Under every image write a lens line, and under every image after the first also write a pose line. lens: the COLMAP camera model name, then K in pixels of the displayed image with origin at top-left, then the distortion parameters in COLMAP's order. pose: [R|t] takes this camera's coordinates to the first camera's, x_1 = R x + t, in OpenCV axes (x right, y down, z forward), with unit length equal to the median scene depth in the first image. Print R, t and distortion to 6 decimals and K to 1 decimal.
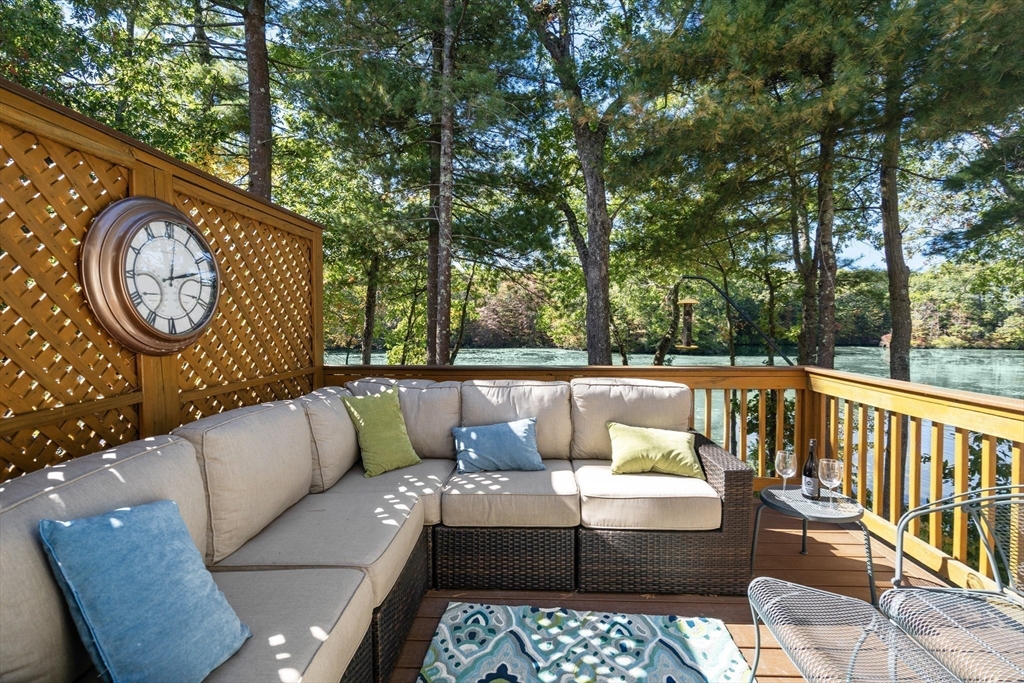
lens RADIAL K [[465.0, 0, 522.9], [0, 465.0, 339.6], [0, 0, 1]] dist [-0.000955, -0.000035]
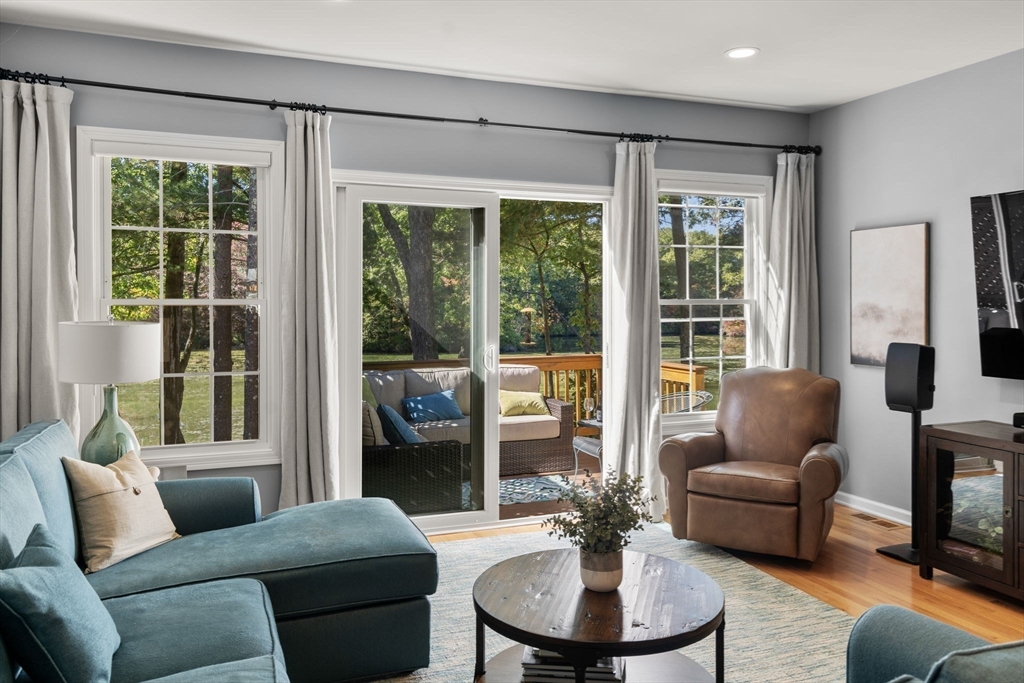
lens RADIAL K [[785.0, 0, 515.6], [0, 785.0, 302.0], [0, 0, 1]] dist [0.006710, -0.000364]
pose [[0.923446, -0.005945, 0.383683, -0.809445], [0.020447, 0.999222, -0.033729, -0.040893], [-0.383184, 0.038992, 0.922849, -1.603096]]
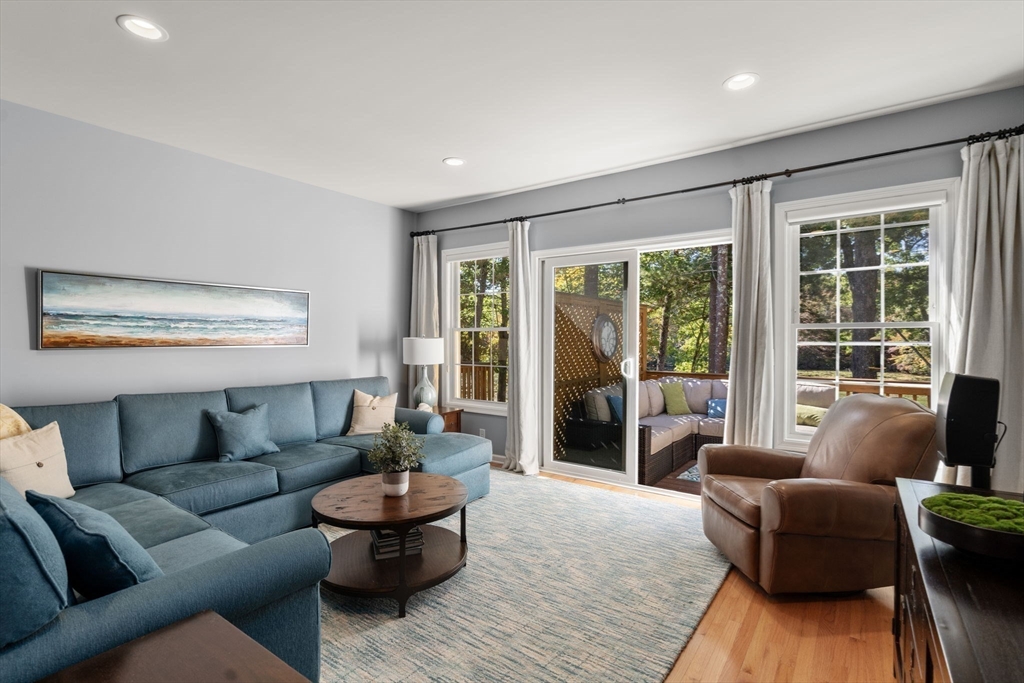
lens RADIAL K [[485.8, 0, 512.0], [0, 485.8, 341.5], [0, 0, 1]] dist [-0.001180, 0.000076]
pose [[0.818013, 0.001475, -0.575197, 0.414668], [-0.019739, 0.999480, -0.025508, -0.010317], [0.574860, 0.032219, 0.817617, -1.419921]]
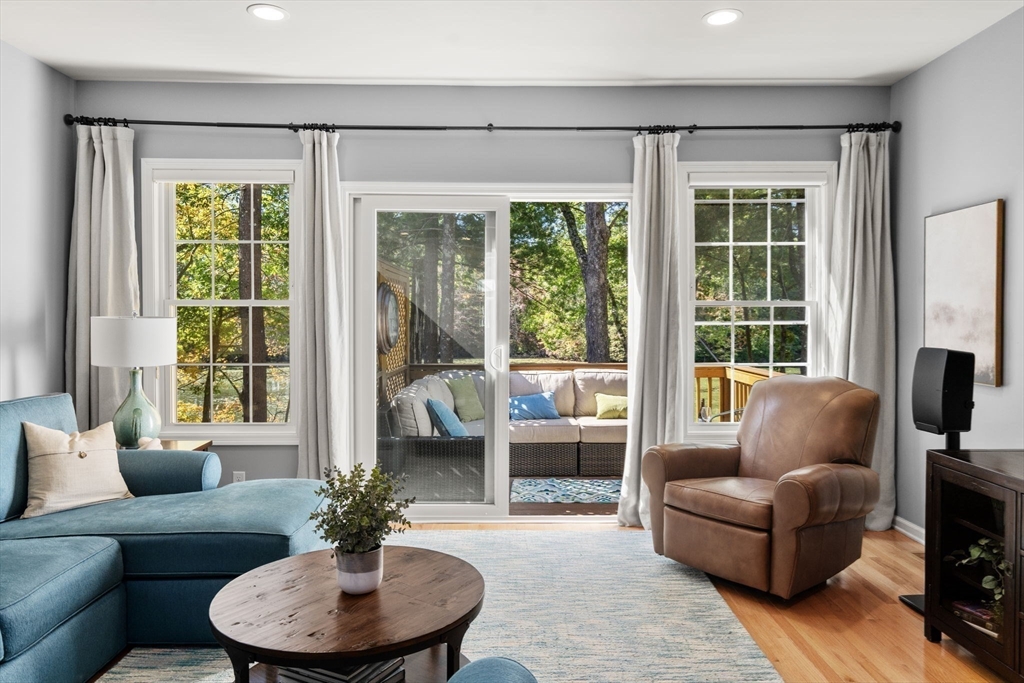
lens RADIAL K [[697.6, 0, 513.4], [0, 697.6, 328.0], [0, 0, 1]] dist [0.005775, 0.002792]
pose [[0.999644, -0.004565, 0.026304, -0.186220], [0.005237, 0.999660, -0.025534, -0.001672], [-0.026179, 0.025662, 0.999328, -1.560187]]
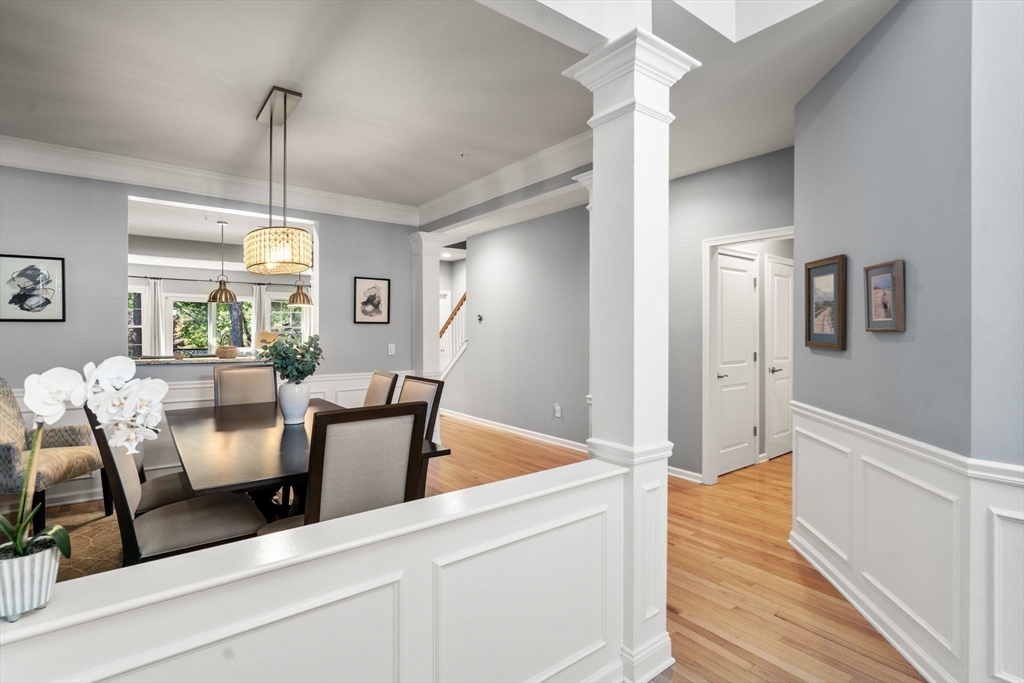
lens RADIAL K [[483.8, 0, 528.0], [0, 483.8, 326.2], [0, 0, 1]] dist [-0.000475, 0.000005]
pose [[0.763238, -0.000156, 0.646117, -0.819234], [0.029973, 0.998932, -0.035165, 0.132071], [-0.645422, 0.046205, 0.762428, -5.023477]]
